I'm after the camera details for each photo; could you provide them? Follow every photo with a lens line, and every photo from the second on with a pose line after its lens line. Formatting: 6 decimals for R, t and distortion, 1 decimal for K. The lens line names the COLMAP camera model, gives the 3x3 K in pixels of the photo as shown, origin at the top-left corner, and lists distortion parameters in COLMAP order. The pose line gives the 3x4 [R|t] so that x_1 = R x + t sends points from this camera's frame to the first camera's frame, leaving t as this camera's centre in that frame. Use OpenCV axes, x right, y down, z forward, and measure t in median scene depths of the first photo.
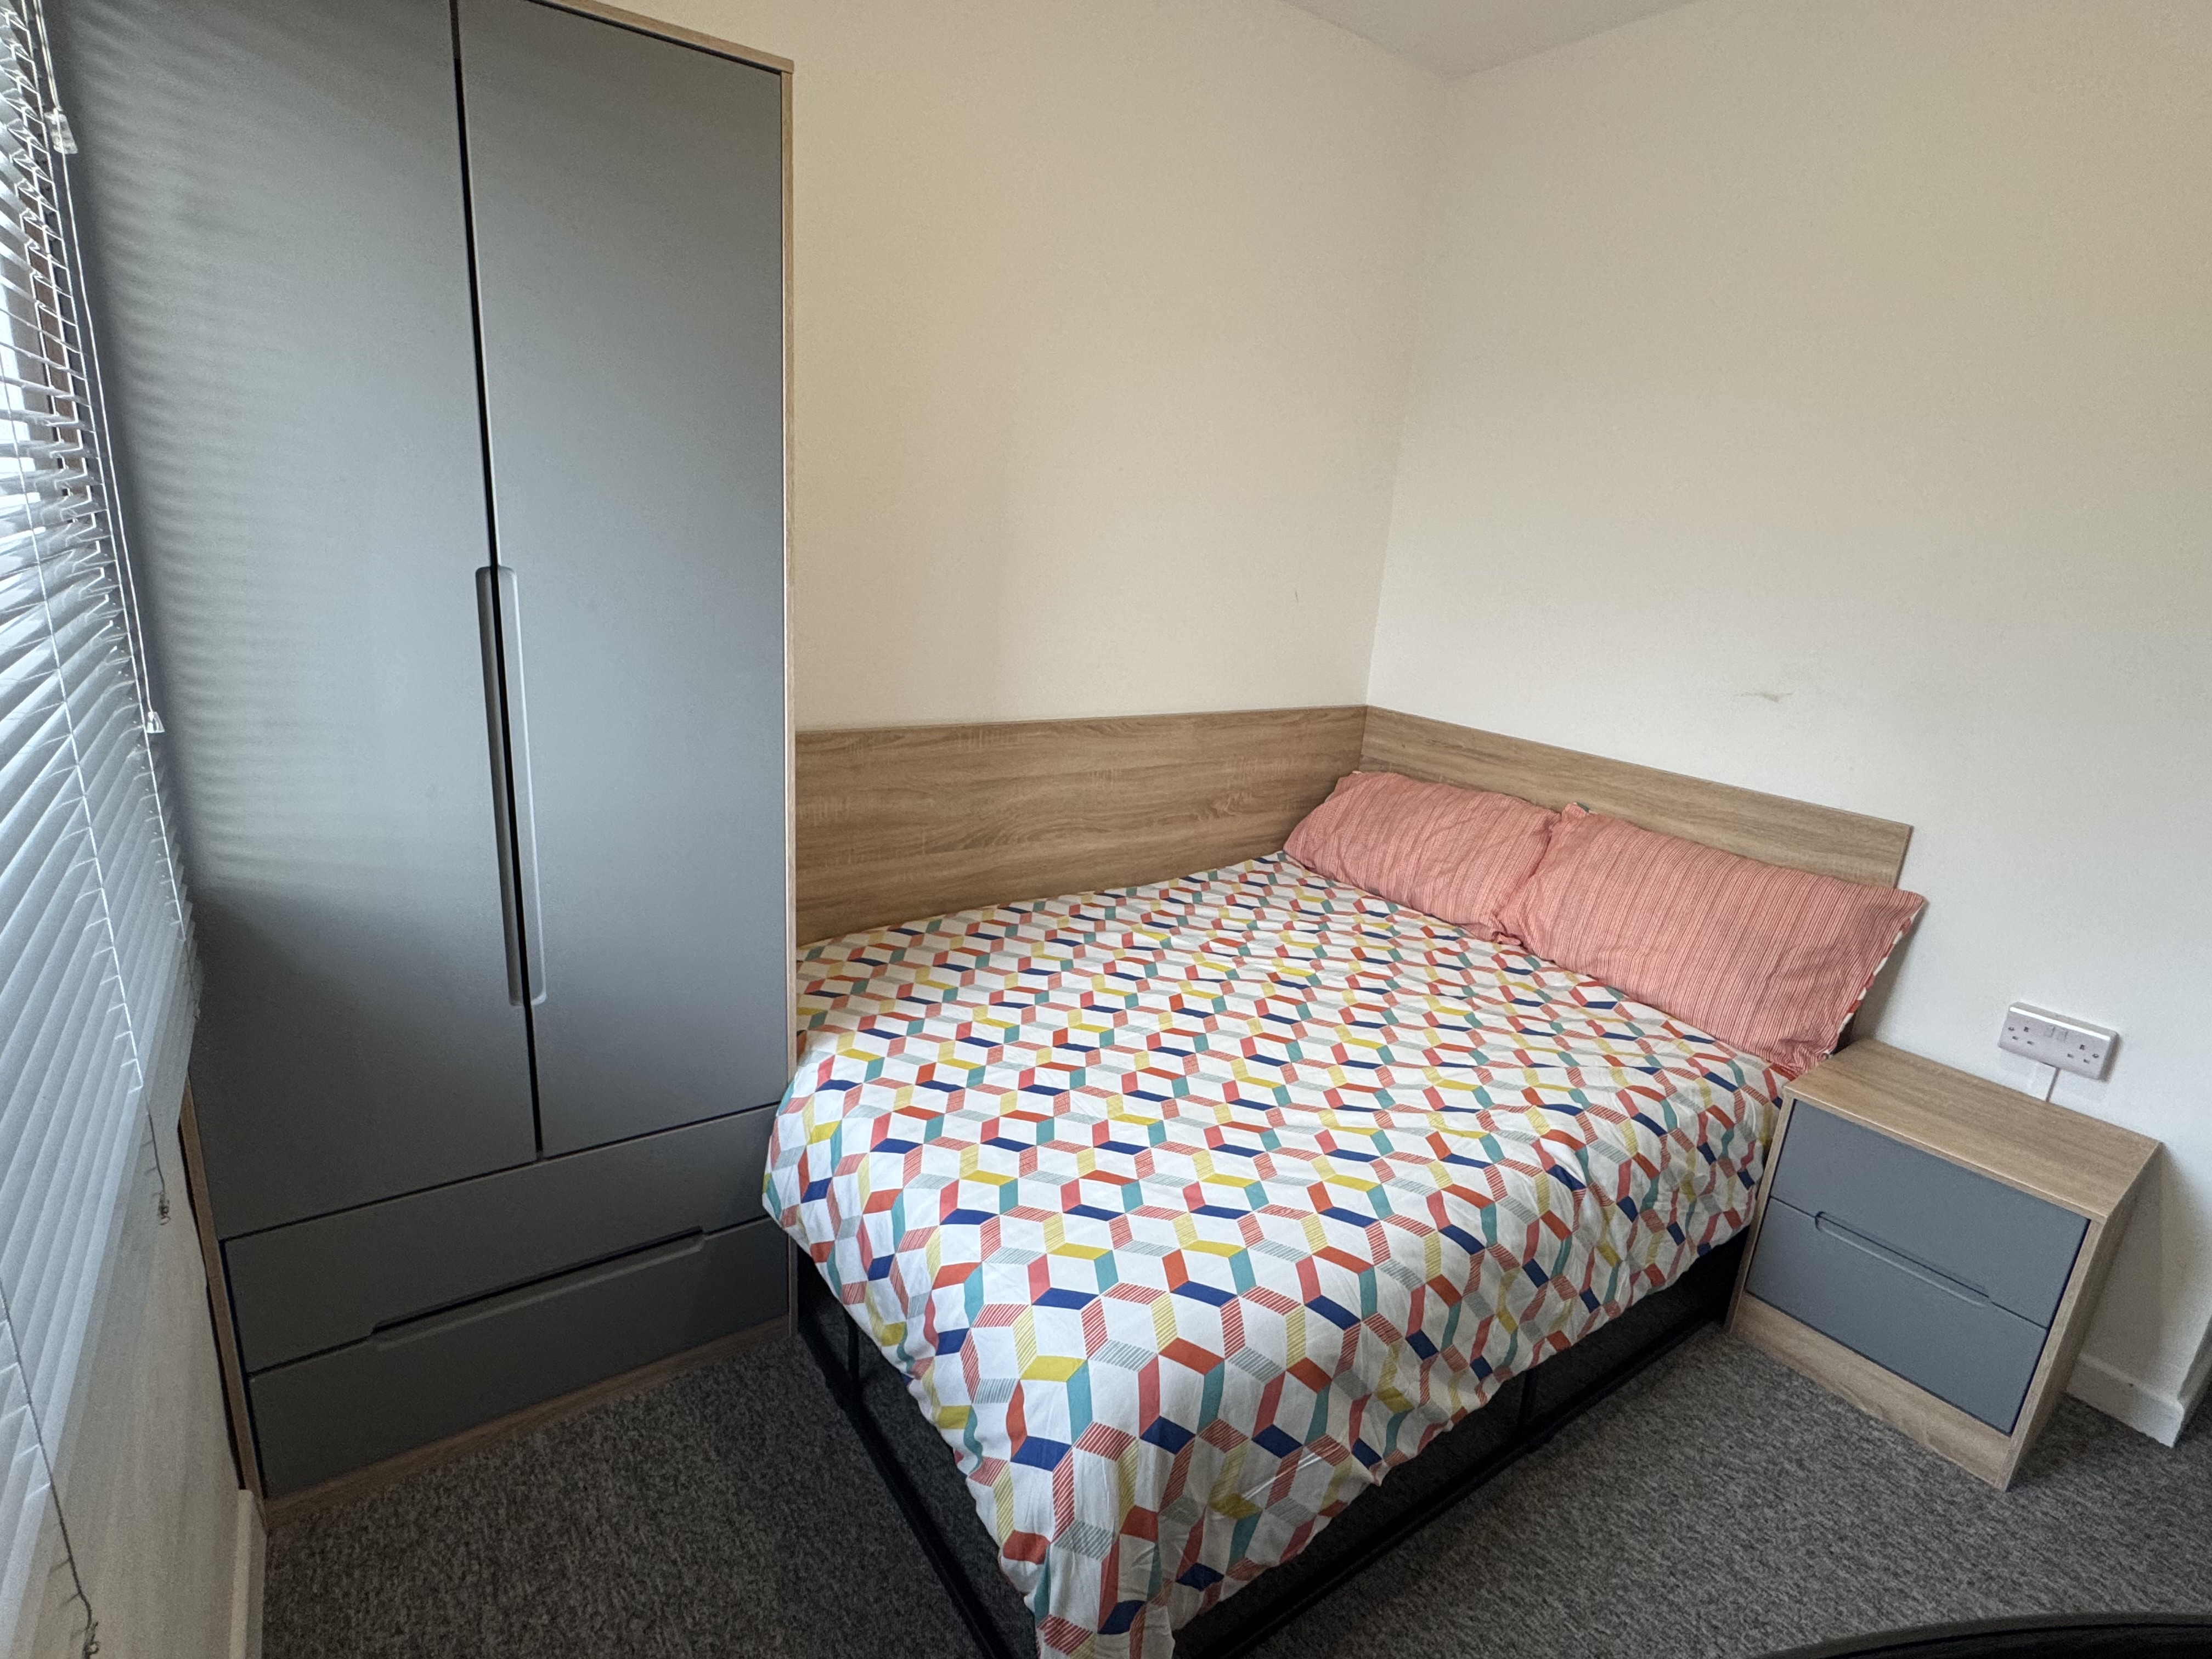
lens RADIAL K [[1082.3, 0, 1120.3], [0, 1082.3, 820.7], [0, 0, 1]] dist [0.009145, -0.002467]
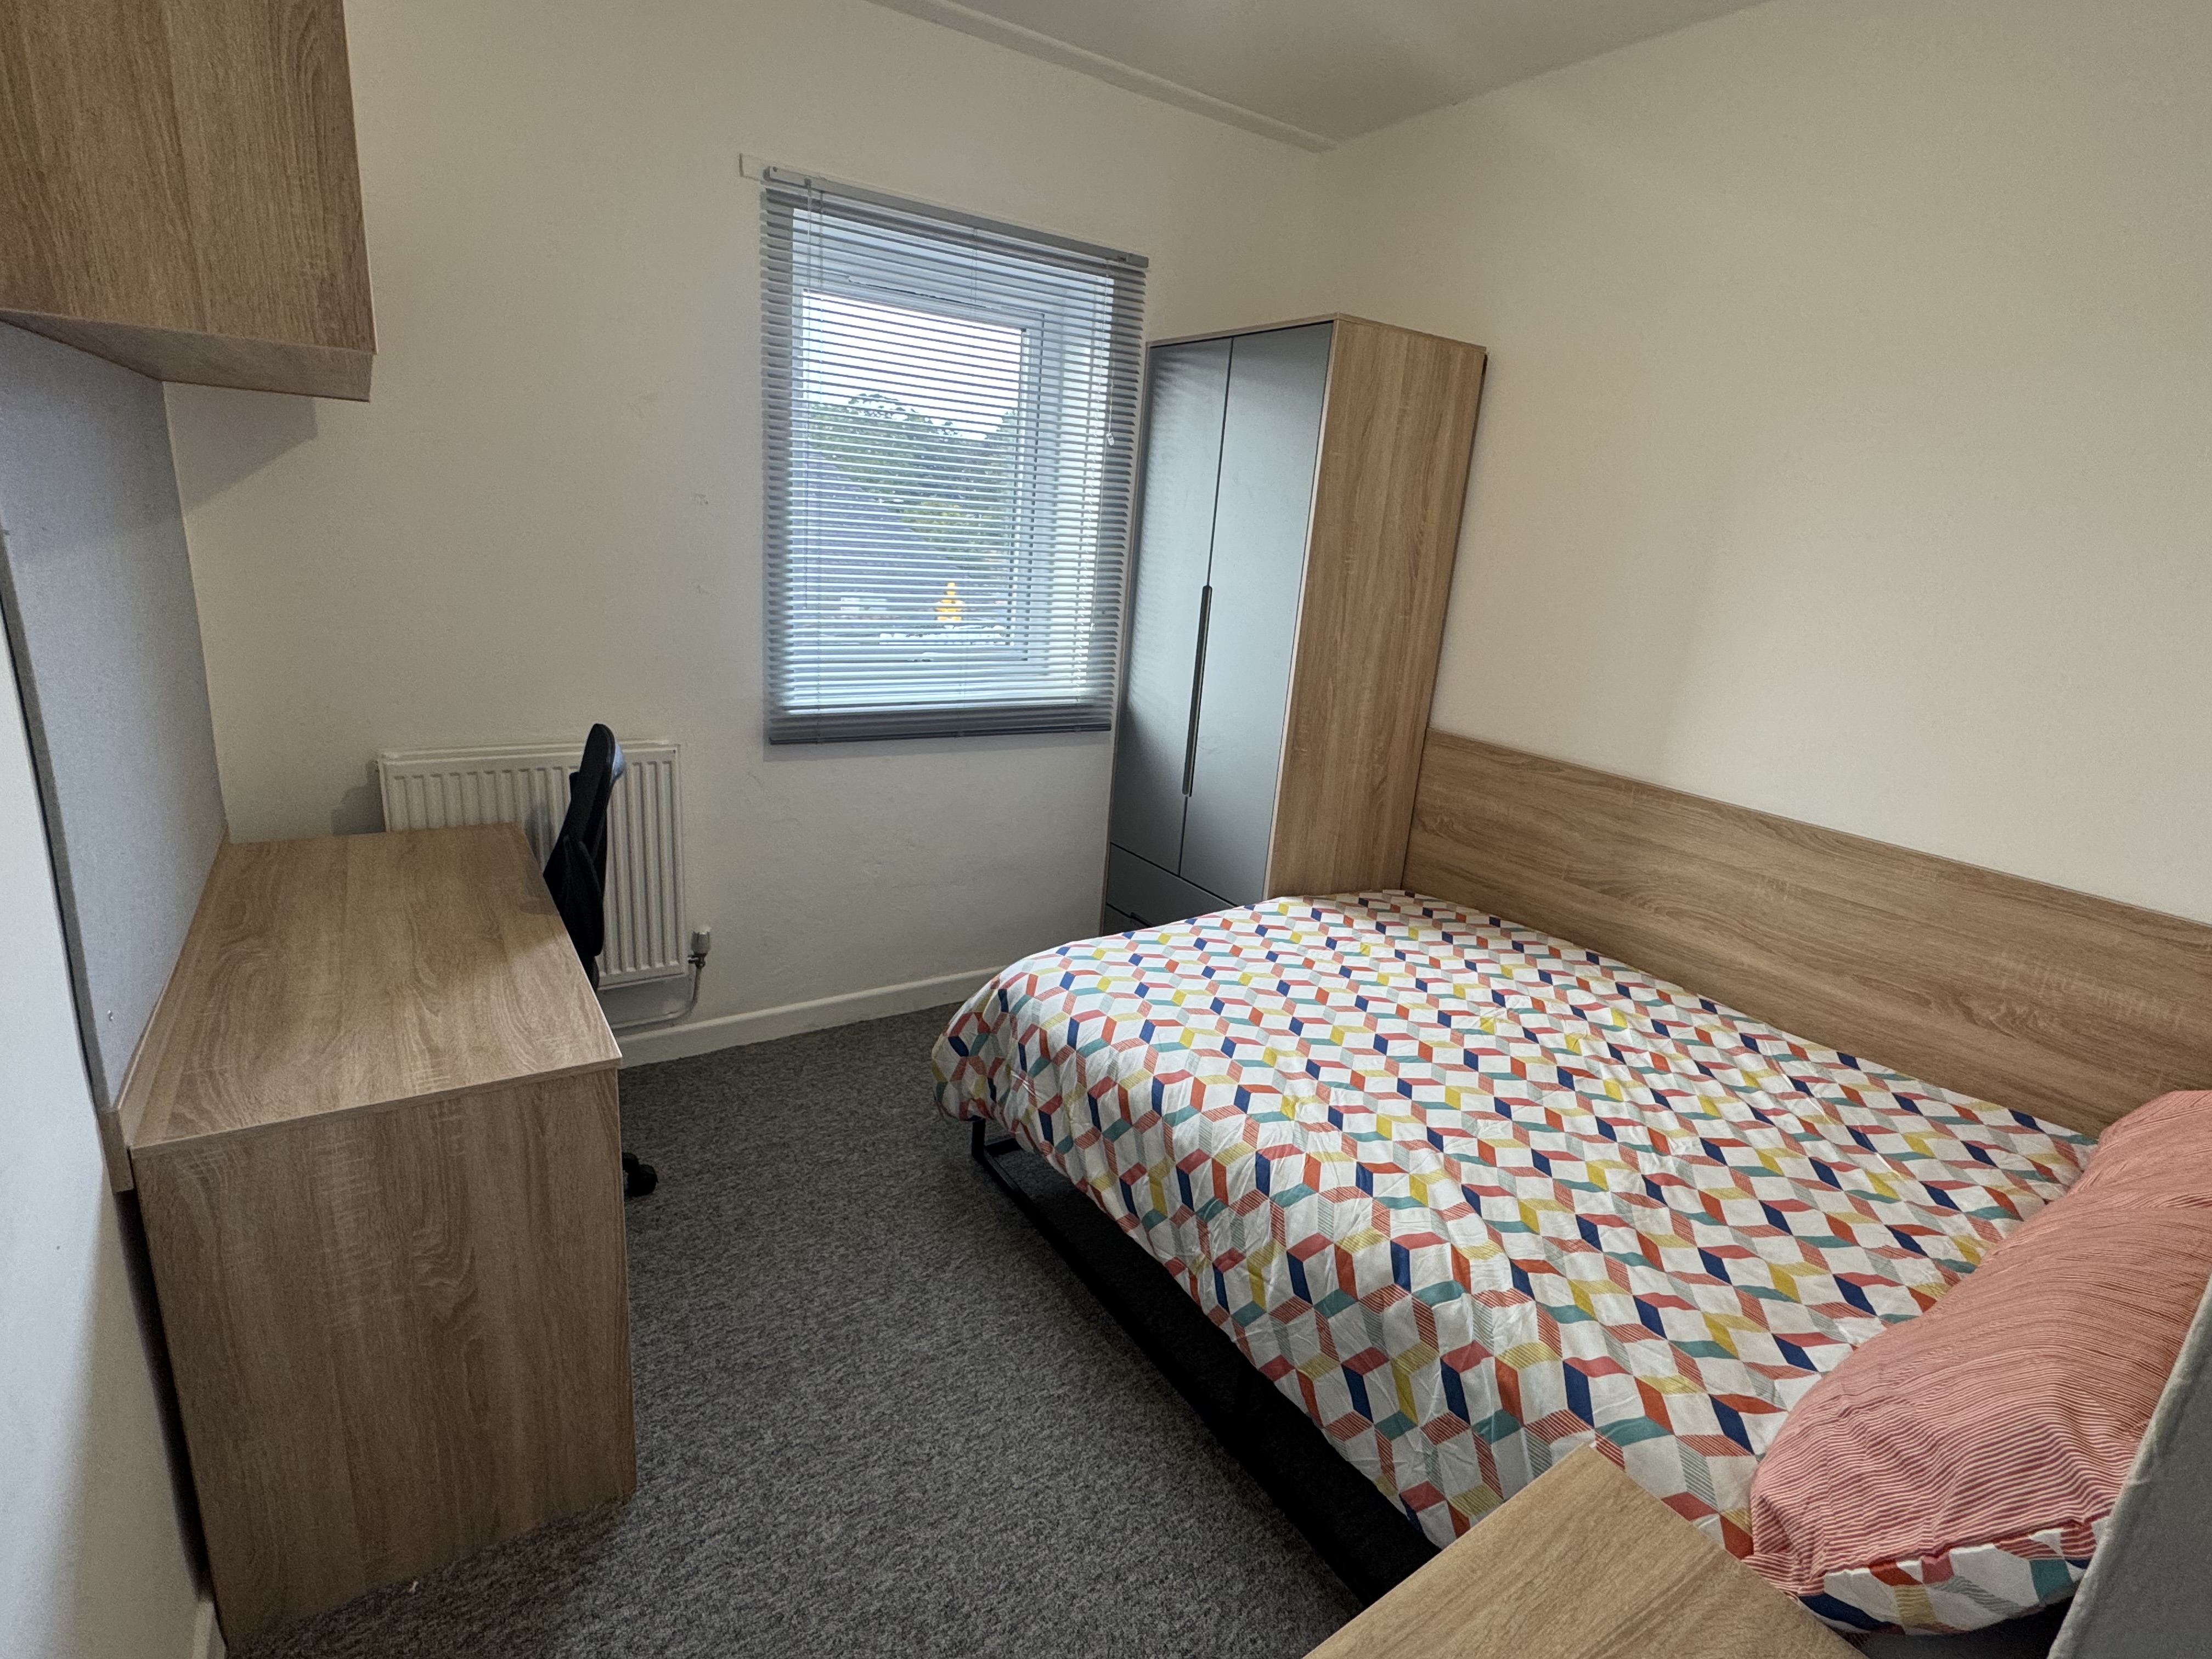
lens RADIAL K [[1082.3, 0, 1101.1], [0, 1082.3, 826.7], [0, 0, 1]] dist [0.009145, -0.002467]
pose [[-0.036253, 0.199787, -0.979168, 0.988840], [-0.339313, 0.919144, 0.200103, -0.088009], [0.939975, 0.339499, 0.034469, 0.523191]]
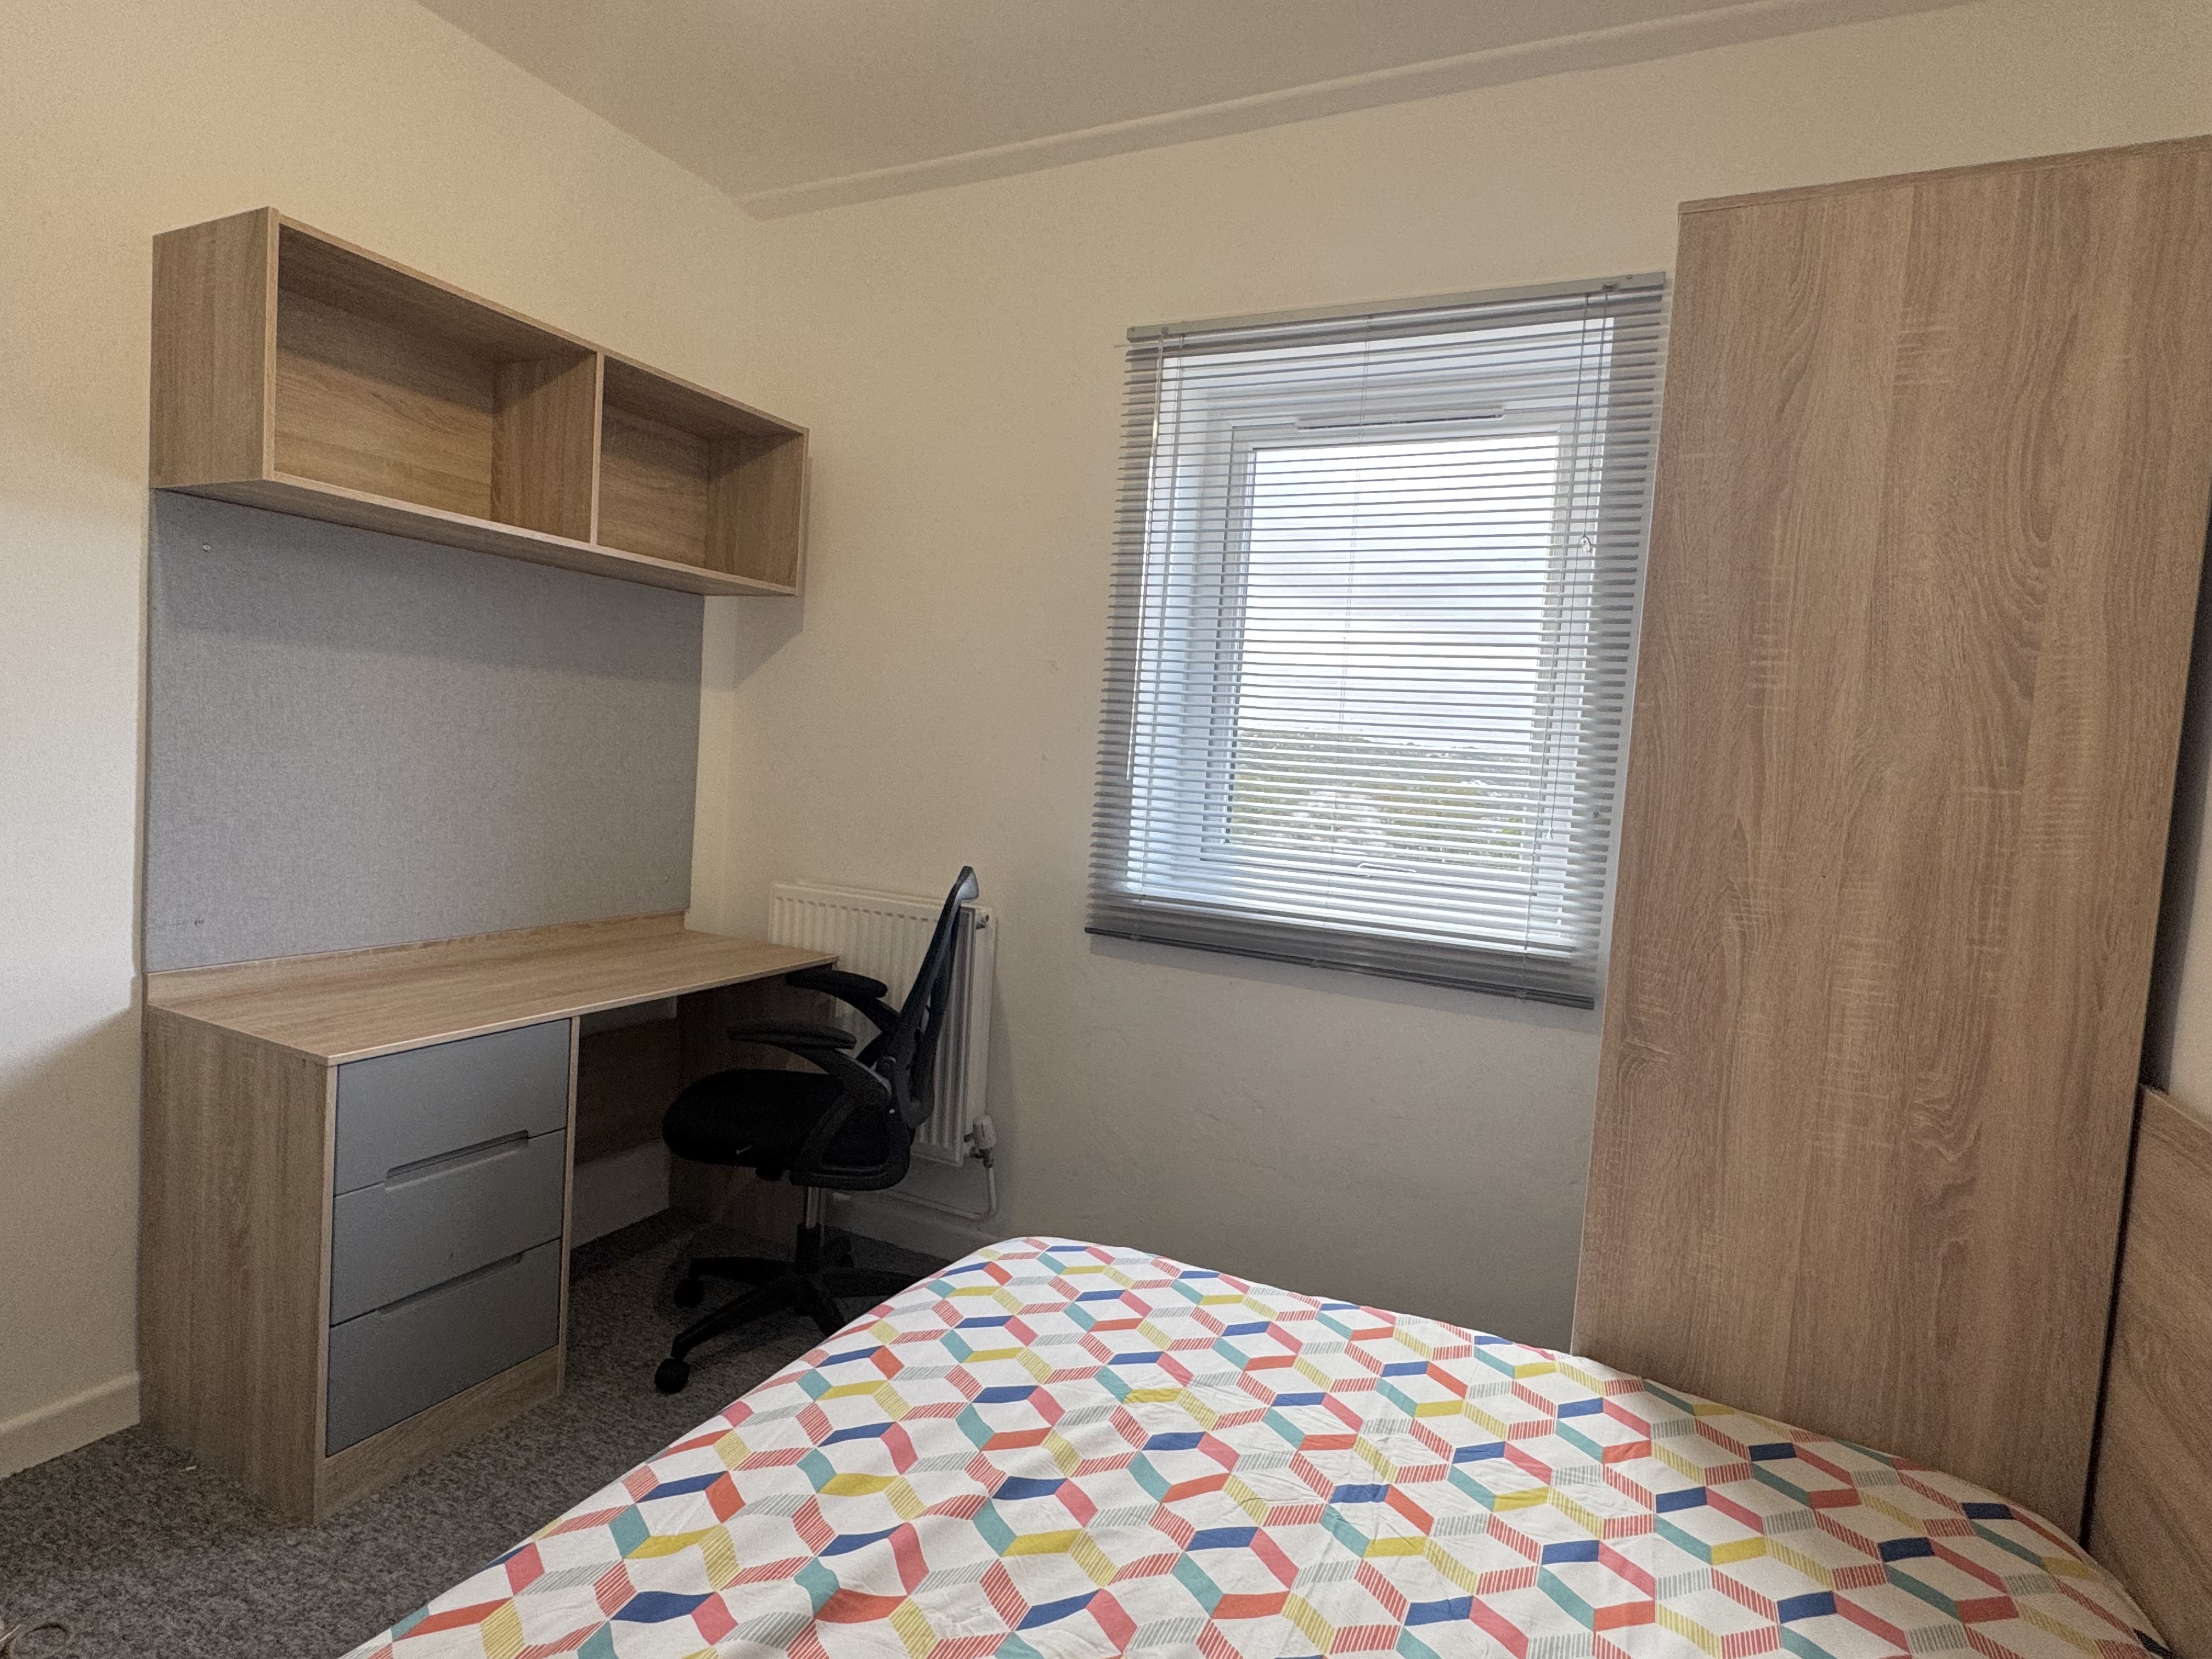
lens RADIAL K [[1189.4, 0, 1099.1], [0, 1189.4, 820.5], [0, 0, 1]] dist [-0.005370, -0.003022]
pose [[-0.871237, -0.097828, -0.481015, 0.345415], [-0.249109, 0.932489, 0.261551, -0.208994], [0.422954, 0.347698, -0.836789, 1.118293]]
